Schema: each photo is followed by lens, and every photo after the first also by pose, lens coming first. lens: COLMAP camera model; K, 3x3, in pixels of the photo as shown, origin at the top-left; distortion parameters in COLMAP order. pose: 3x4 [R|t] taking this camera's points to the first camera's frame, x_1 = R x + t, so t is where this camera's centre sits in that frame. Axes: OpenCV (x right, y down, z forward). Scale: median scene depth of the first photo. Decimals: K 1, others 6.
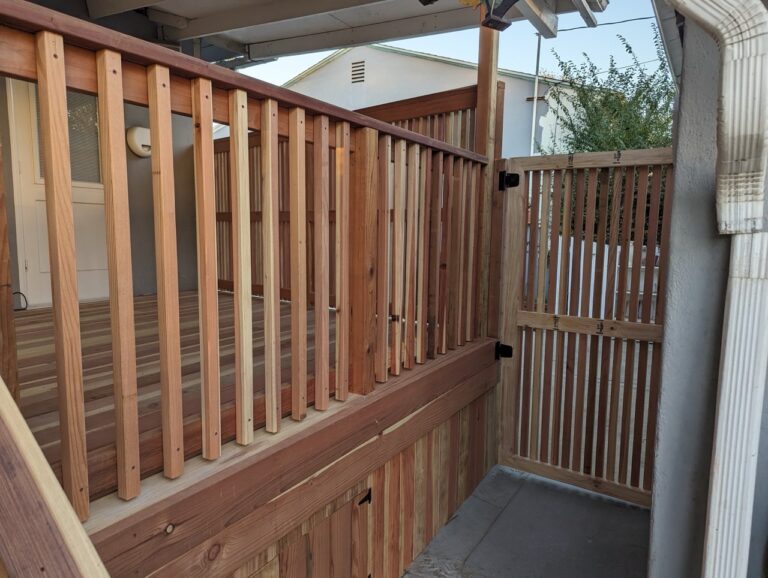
lens RADIAL K [[566.1, 0, 383.1], [0, 566.1, 291.2], [0, 0, 1]] dist [0.008522, 0.001159]
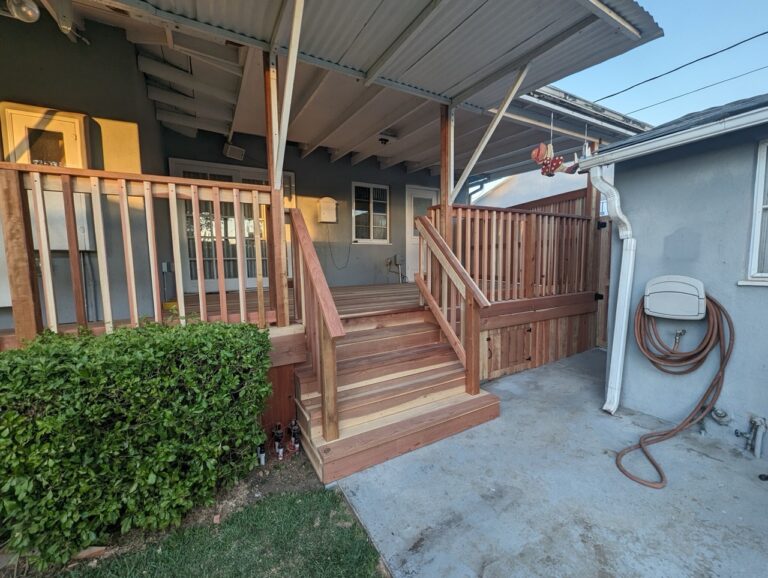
lens RADIAL K [[307.3, 0, 380.9], [0, 307.3, 285.5], [0, 0, 1]] dist [-0.002836, -0.000516]
pose [[0.858621, 0.017494, -0.512313, 0.104187], [-0.028757, 0.999487, -0.014067, 0.126879], [0.511804, 0.026811, 0.858684, -0.711310]]
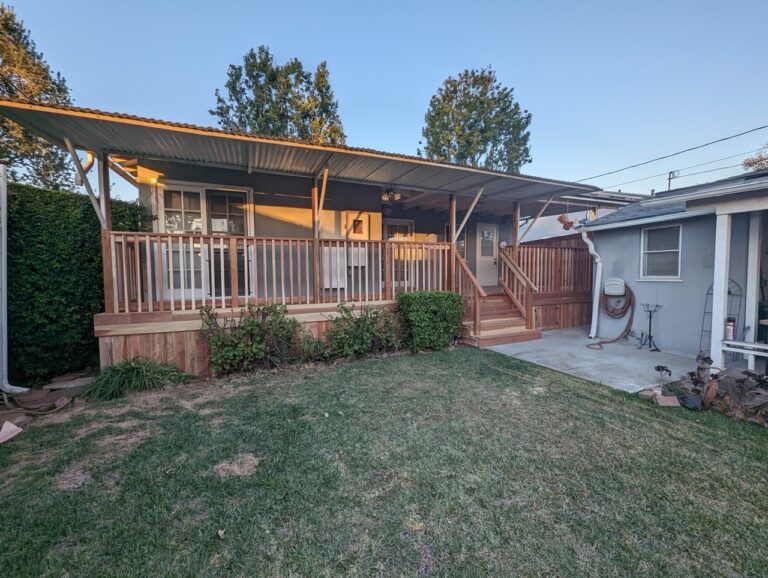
lens RADIAL K [[307.3, 0, 385.6], [0, 307.3, 286.4], [0, 0, 1]] dist [-0.002836, -0.000516]
pose [[0.806796, 0.007746, -0.590779, 0.337339], [-0.045335, 0.997778, -0.048829, 0.294063], [0.589088, 0.066178, 0.805354, -2.167179]]
